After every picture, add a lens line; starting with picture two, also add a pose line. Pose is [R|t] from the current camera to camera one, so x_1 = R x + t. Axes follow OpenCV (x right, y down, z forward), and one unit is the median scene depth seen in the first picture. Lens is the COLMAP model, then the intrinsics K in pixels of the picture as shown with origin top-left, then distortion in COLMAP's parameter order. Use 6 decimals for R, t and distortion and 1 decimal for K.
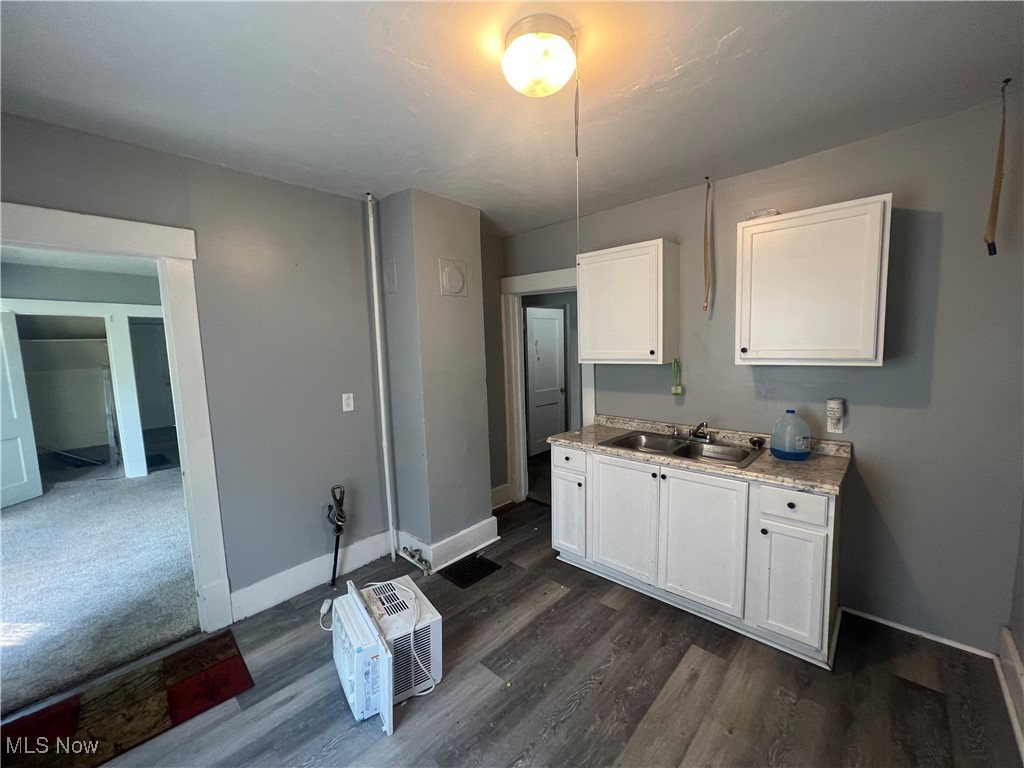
lens RADIAL K [[408.8, 0, 510.3], [0, 408.8, 385.1], [0, 0, 1]] dist [0.000763, 0.000290]
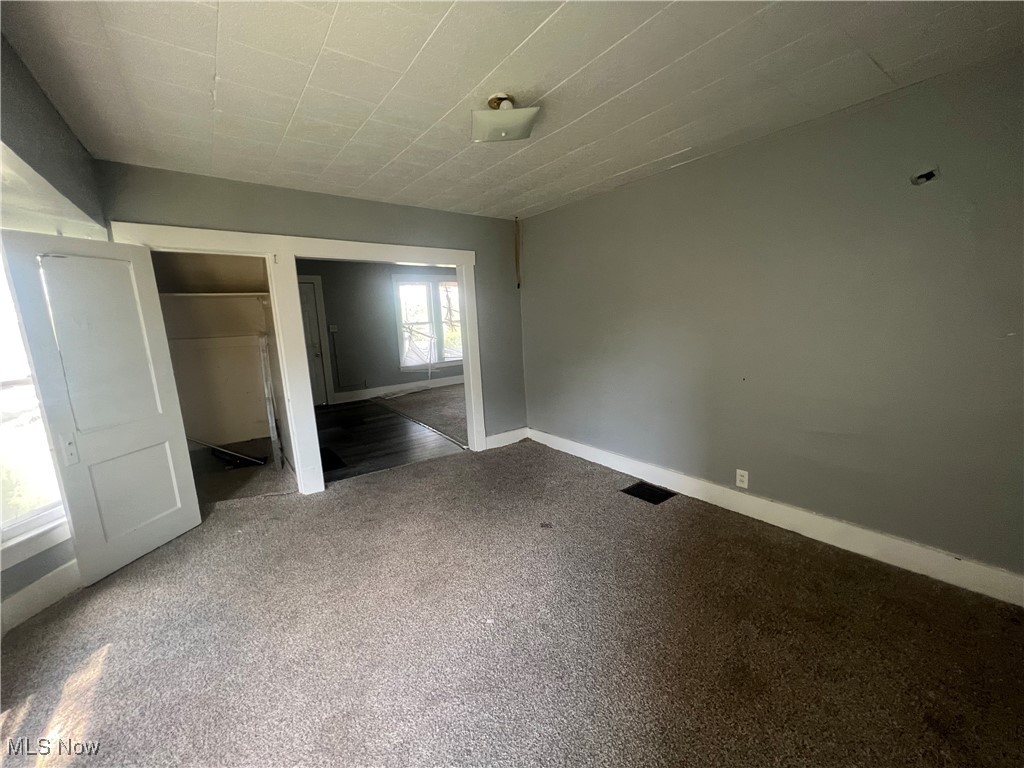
lens RADIAL K [[408.8, 0, 515.1], [0, 408.8, 385.3], [0, 0, 1]] dist [0.000763, 0.000290]
pose [[0.982496, 0.025141, -0.184578, -0.471748], [-0.009915, 0.996504, 0.082958, -0.020571], [0.186019, -0.079676, 0.979310, 0.416048]]
